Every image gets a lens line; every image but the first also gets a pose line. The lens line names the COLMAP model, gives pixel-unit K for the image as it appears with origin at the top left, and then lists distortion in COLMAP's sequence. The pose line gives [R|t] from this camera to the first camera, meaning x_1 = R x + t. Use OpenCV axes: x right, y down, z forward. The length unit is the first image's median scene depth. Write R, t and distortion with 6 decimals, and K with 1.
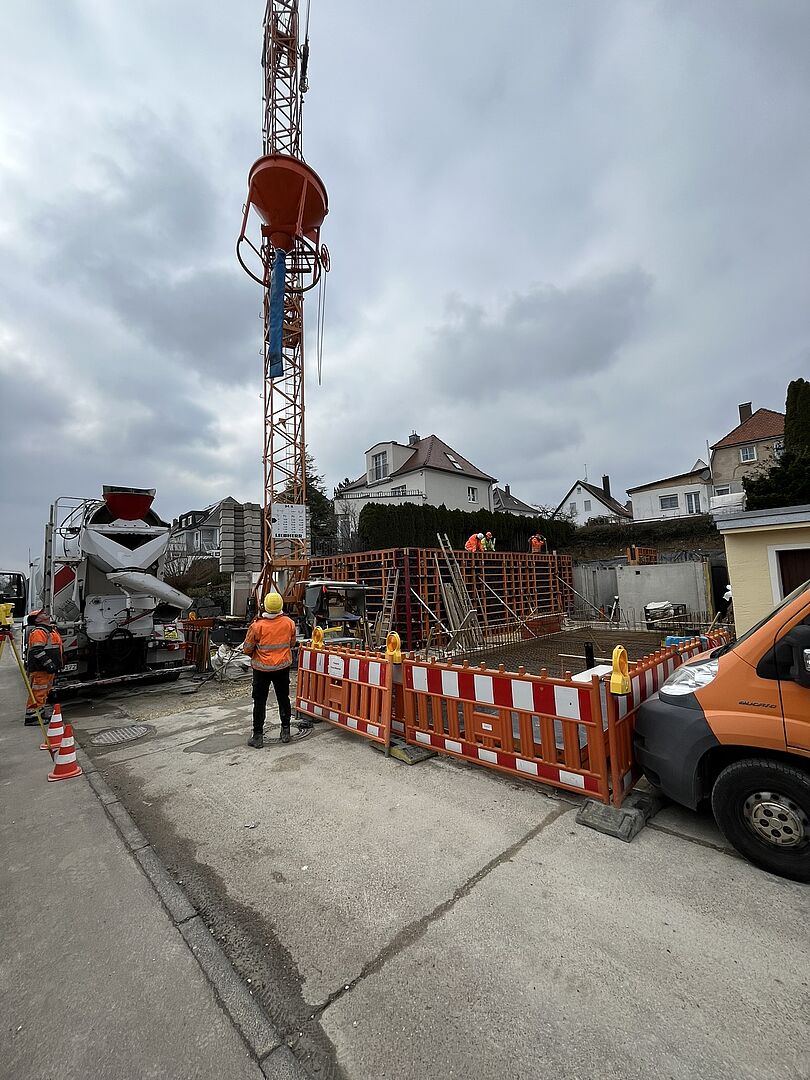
lens RADIAL K [[441.9, 0, 405.8], [0, 441.9, 537.5], [0, 0, 1]] dist [0.014347, 0.000765]
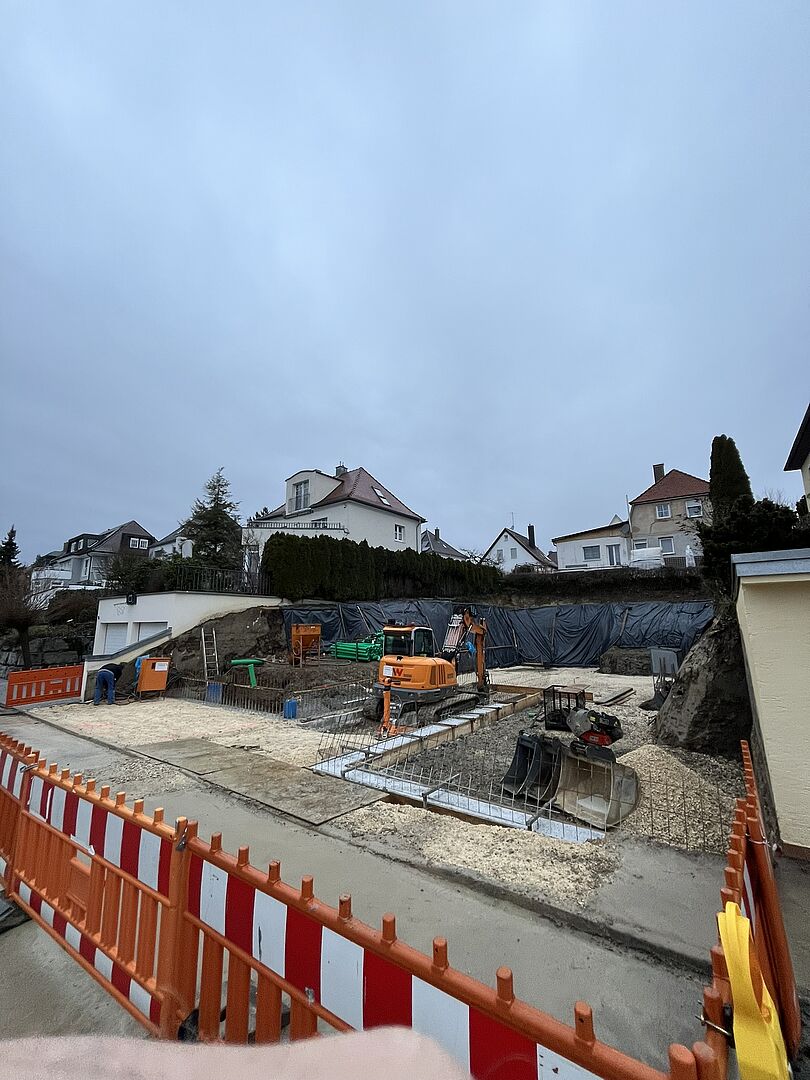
lens RADIAL K [[441.9, 0, 402.2], [0, 441.9, 538.8], [0, 0, 1]] dist [0.014347, 0.000765]
pose [[0.987738, 0.060768, 0.143810, 0.021918], [-0.047622, 0.994512, -0.093155, 0.002171], [-0.148682, 0.085164, 0.985211, 0.074861]]
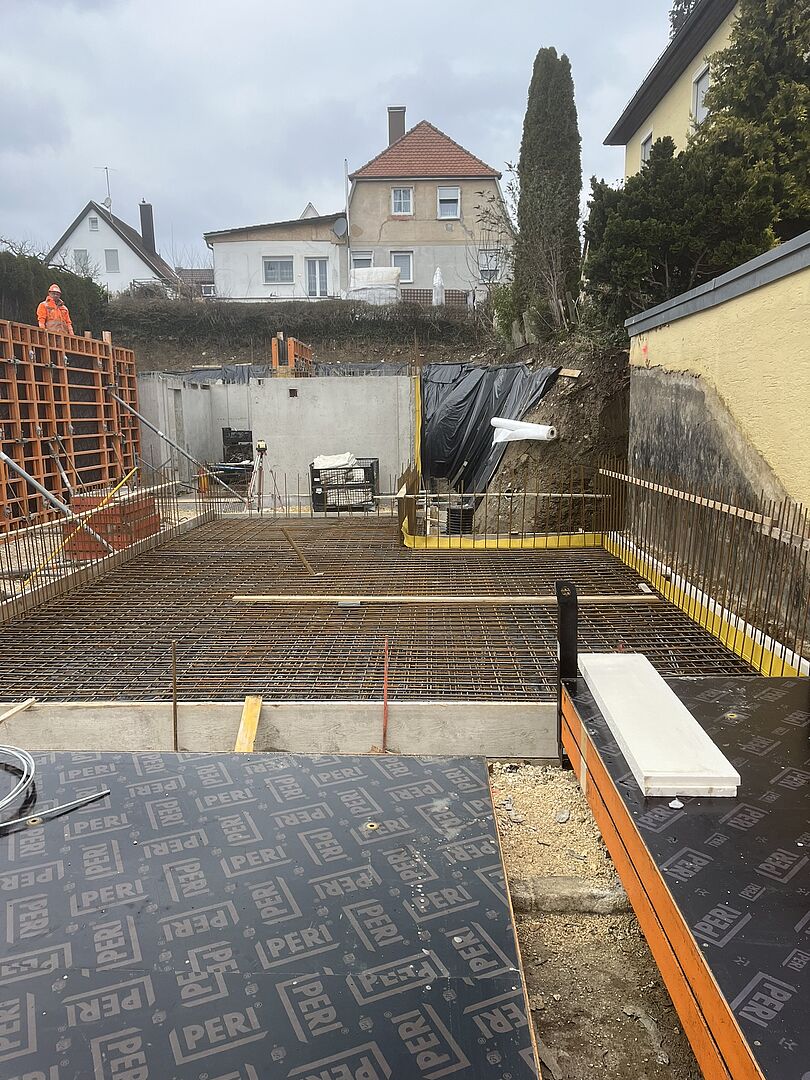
lens RADIAL K [[813.1, 0, 406.3], [0, 813.1, 549.6], [0, 0, 1]] dist [0.031735, -0.010674]
pose [[0.721335, -0.086487, 0.687165, 0.000545], [-0.088123, 0.972647, 0.214924, 0.024501], [-0.686957, -0.215587, 0.693983, 0.154555]]
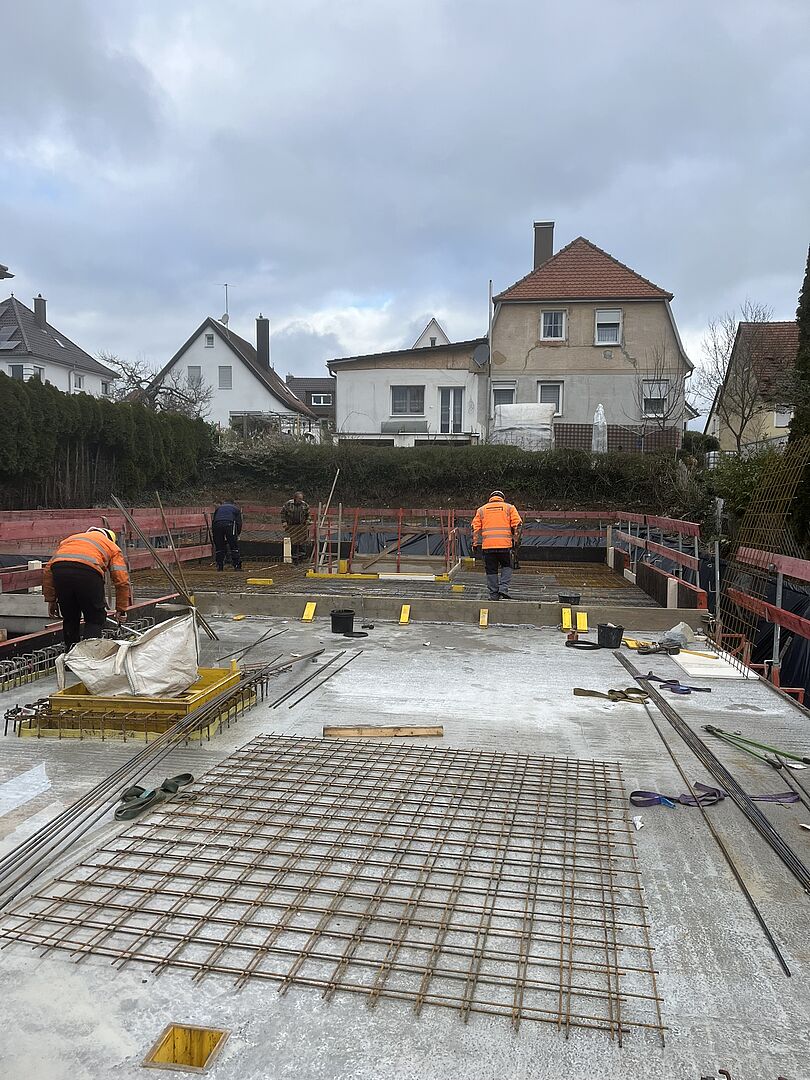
lens RADIAL K [[813.1, 0, 411.9], [0, 813.1, 541.9], [0, 0, 1]] dist [0.031735, -0.010674]
pose [[0.788966, 0.009805, 0.614359, 0.073979], [-0.101319, 0.988261, 0.114344, -0.033570], [-0.606026, -0.152460, 0.780698, 0.328746]]
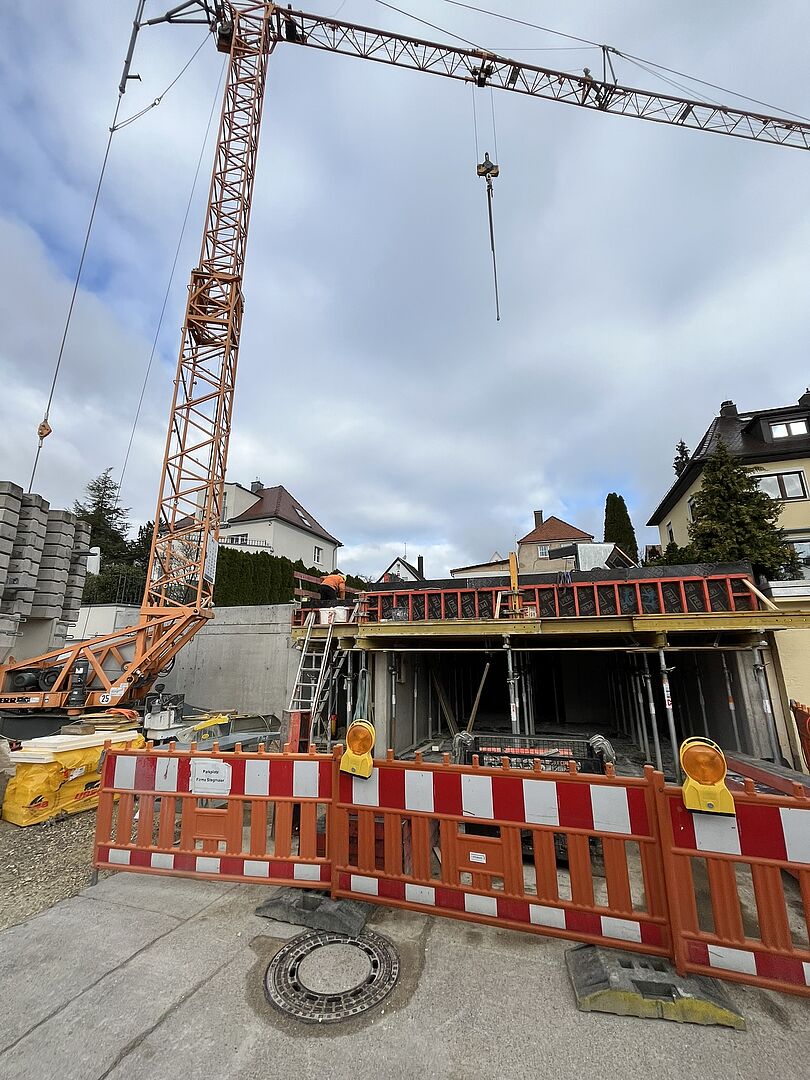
lens RADIAL K [[441.9, 0, 402.6], [0, 441.9, 526.7], [0, 0, 1]] dist [0.014347, 0.000765]
pose [[0.897122, 0.153738, 0.414169, -0.081906], [-0.075389, 0.977021, -0.199367, 0.016160], [-0.435302, 0.147633, 0.888097, 0.089410]]
